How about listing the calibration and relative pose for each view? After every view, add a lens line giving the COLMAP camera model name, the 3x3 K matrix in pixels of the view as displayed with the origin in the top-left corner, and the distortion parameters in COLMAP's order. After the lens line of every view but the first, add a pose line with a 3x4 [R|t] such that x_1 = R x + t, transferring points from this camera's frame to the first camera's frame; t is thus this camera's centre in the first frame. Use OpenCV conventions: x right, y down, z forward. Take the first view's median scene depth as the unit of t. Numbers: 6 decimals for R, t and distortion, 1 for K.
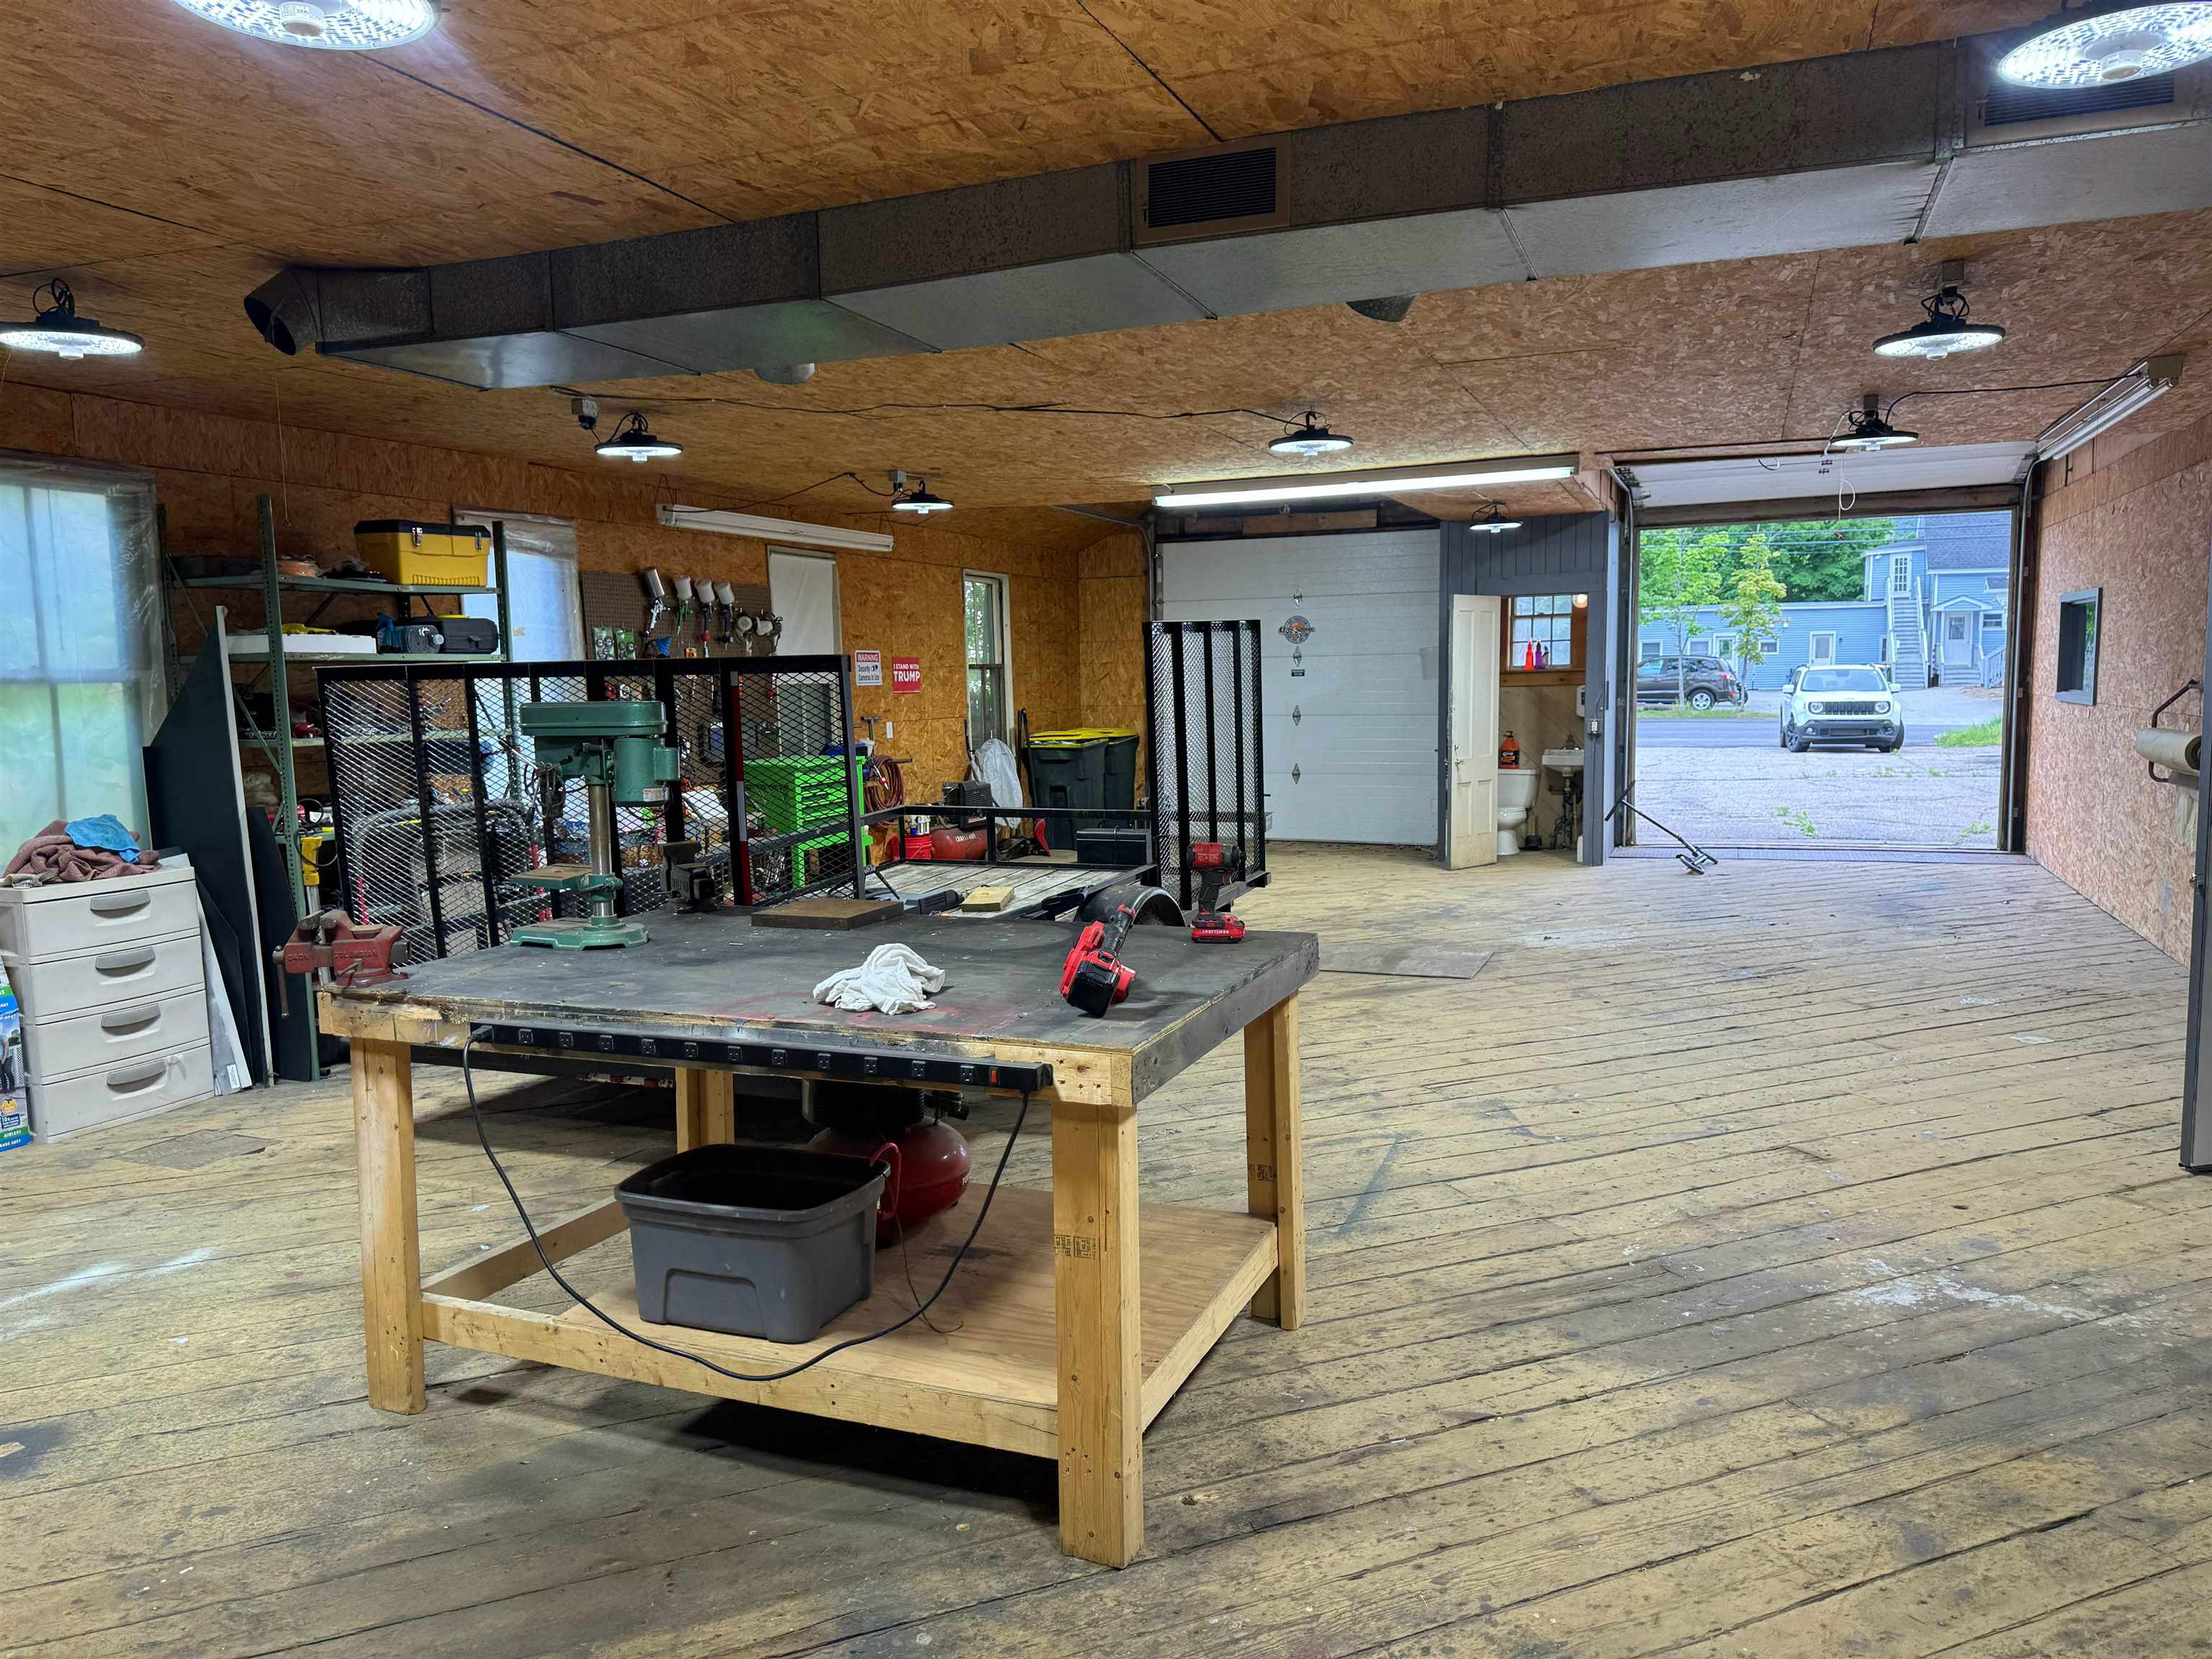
lens RADIAL K [[1561.6, 0, 1098.3], [0, 1561.6, 837.8], [0, 0, 1]] dist [0.001176, -0.000450]
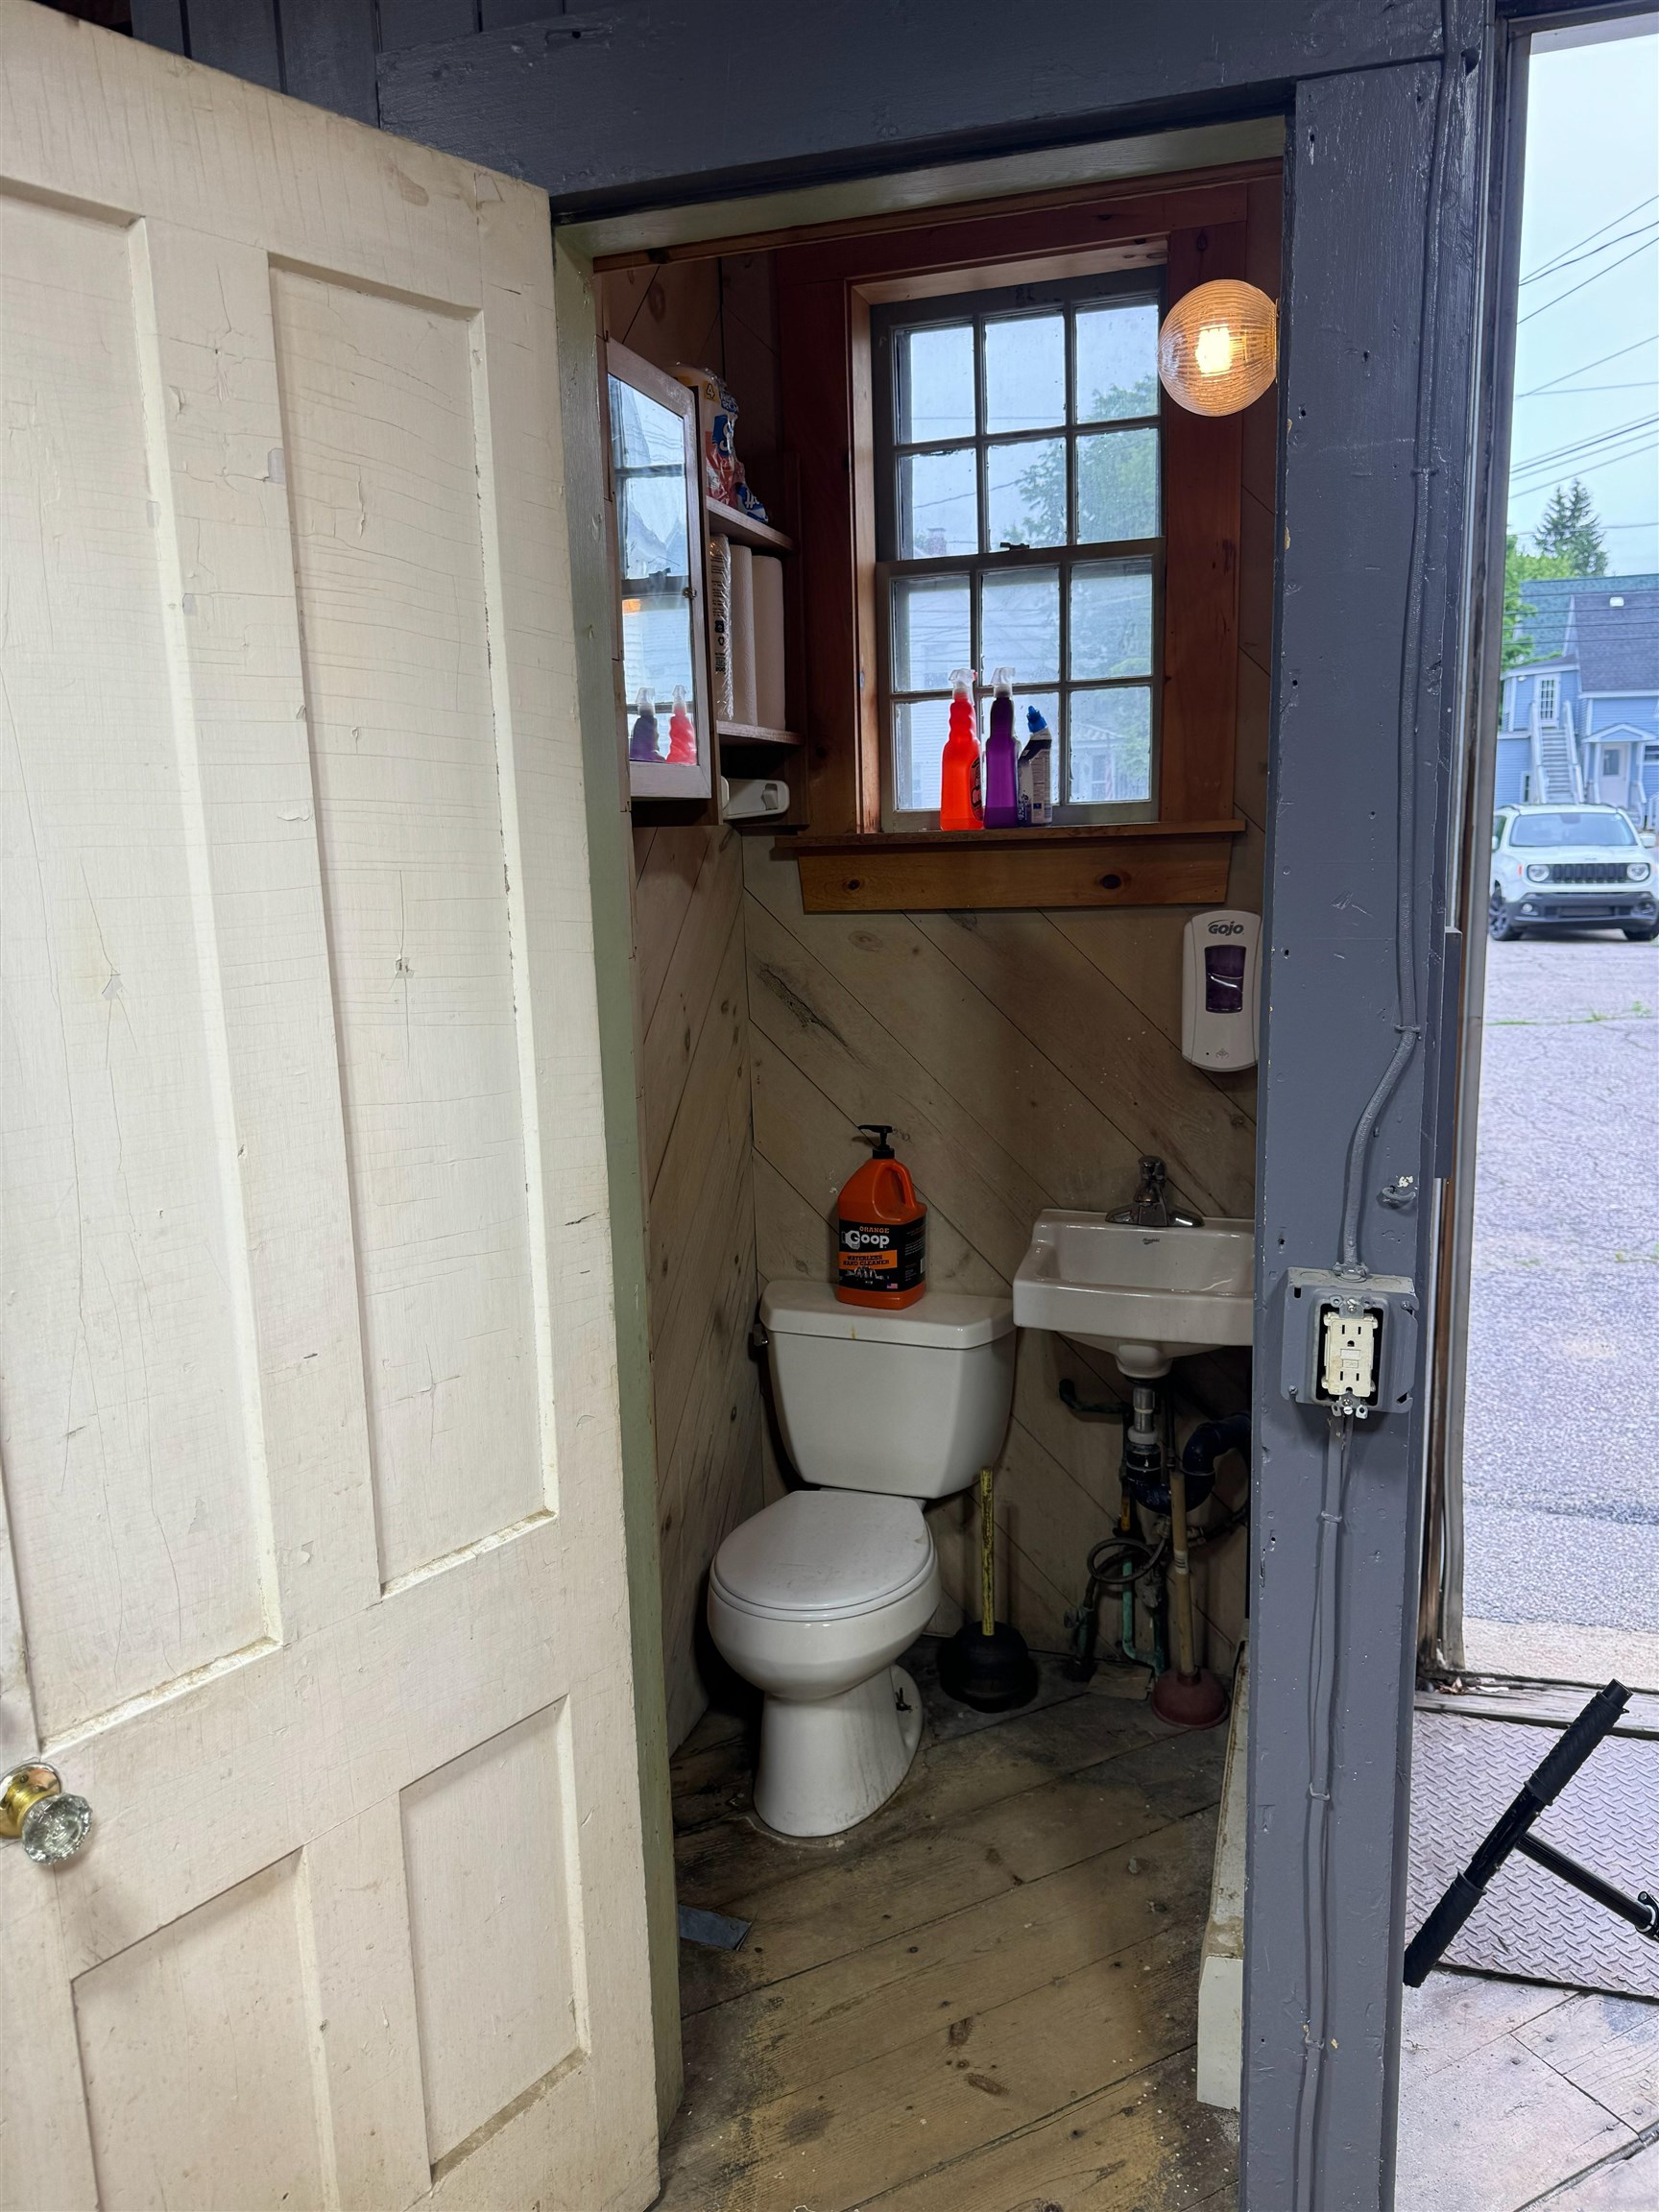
lens RADIAL K [[1561.6, 0, 839.4], [0, 1561.6, 1106.4], [0, 0, 1]] dist [0.001176, -0.000450]
pose [[0.996019, -0.026083, 0.085239, 0.115632], [0.019704, 0.997001, 0.074836, -0.041633], [-0.086935, -0.072858, 0.993546, 0.380565]]
